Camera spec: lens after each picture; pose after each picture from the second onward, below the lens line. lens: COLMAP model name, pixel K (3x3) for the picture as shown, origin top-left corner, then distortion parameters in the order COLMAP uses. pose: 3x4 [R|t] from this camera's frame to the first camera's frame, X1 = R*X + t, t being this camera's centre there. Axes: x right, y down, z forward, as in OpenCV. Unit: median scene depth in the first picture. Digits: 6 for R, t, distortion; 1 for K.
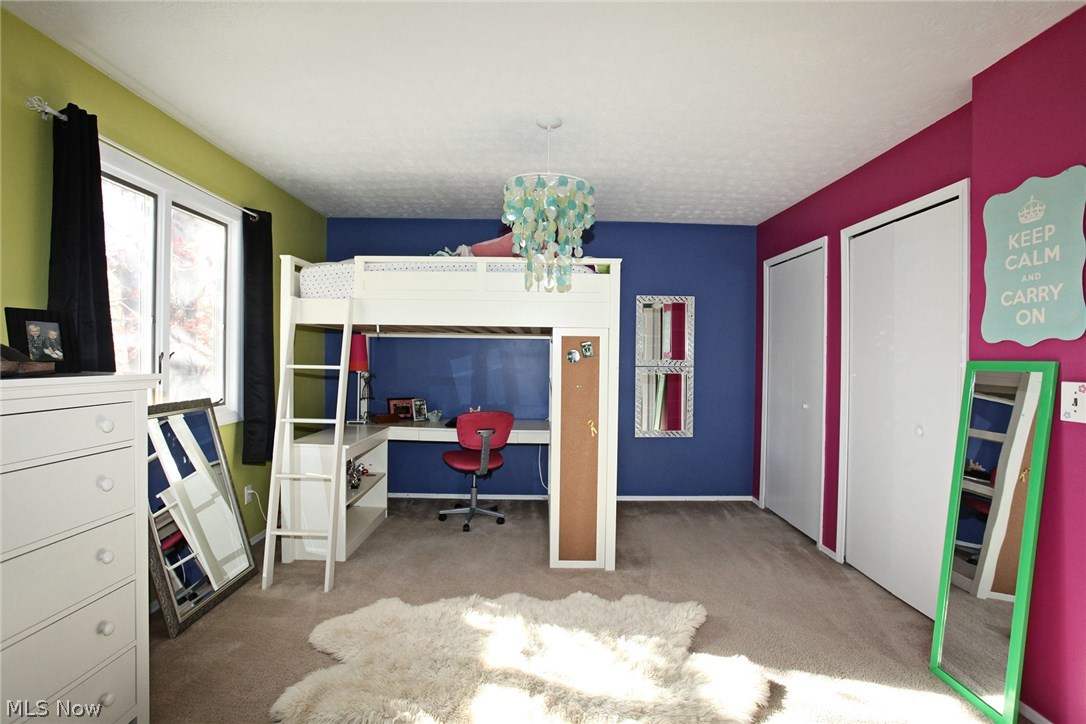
lens RADIAL K [[535.7, 0, 534.1], [0, 535.7, 360.3], [0, 0, 1]] dist [-0.068514, 0.029856]
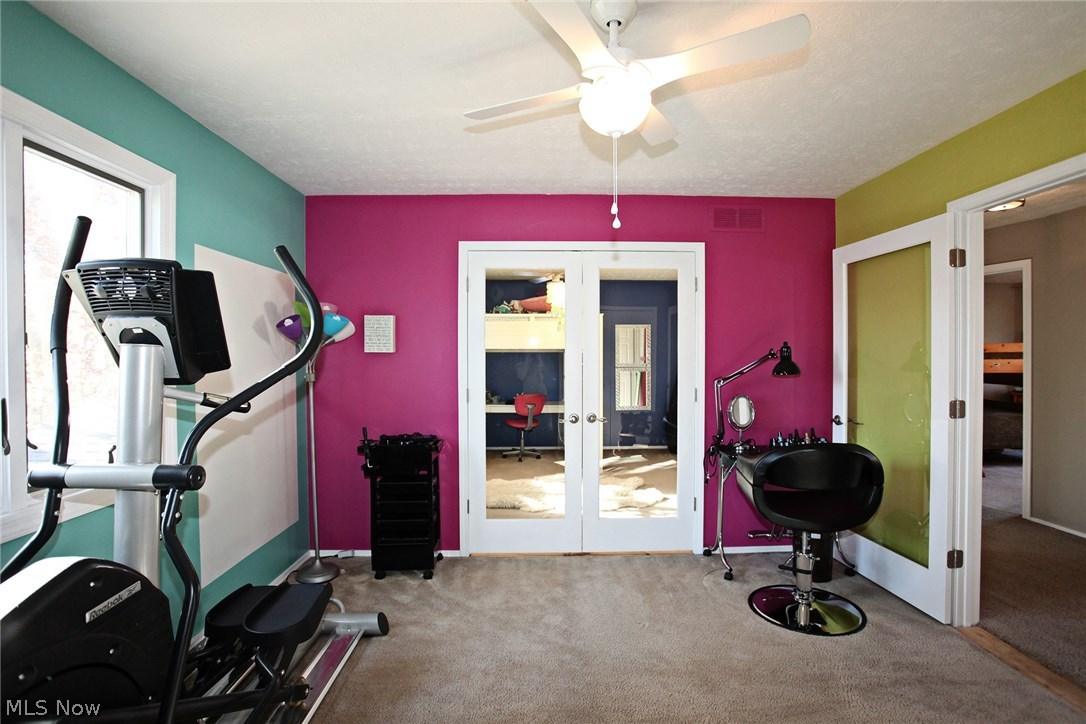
lens RADIAL K [[535.7, 0, 538.2], [0, 535.7, 359.2], [0, 0, 1]] dist [-0.068514, 0.029856]
pose [[0.999856, -0.013578, 0.010209, -0.091626], [0.013567, 0.999907, 0.001131, -0.027530], [-0.010224, -0.000993, 0.999947, -0.900028]]
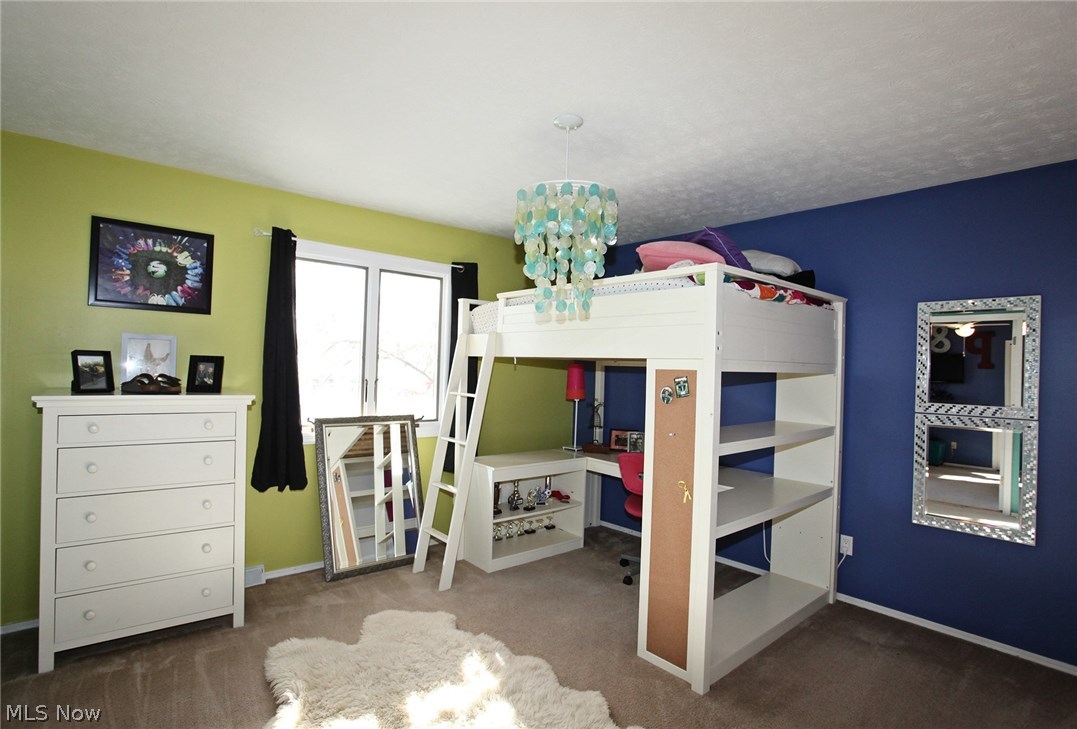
lens RADIAL K [[531.3, 0, 529.4], [0, 531.3, 369.2], [0, 0, 1]] dist [-0.068514, 0.029856]
pose [[0.640965, 0.007746, -0.767531, 0.503890], [-0.027929, 0.999522, -0.013236, -0.027882], [0.767062, 0.029920, 0.640875, 0.333628]]
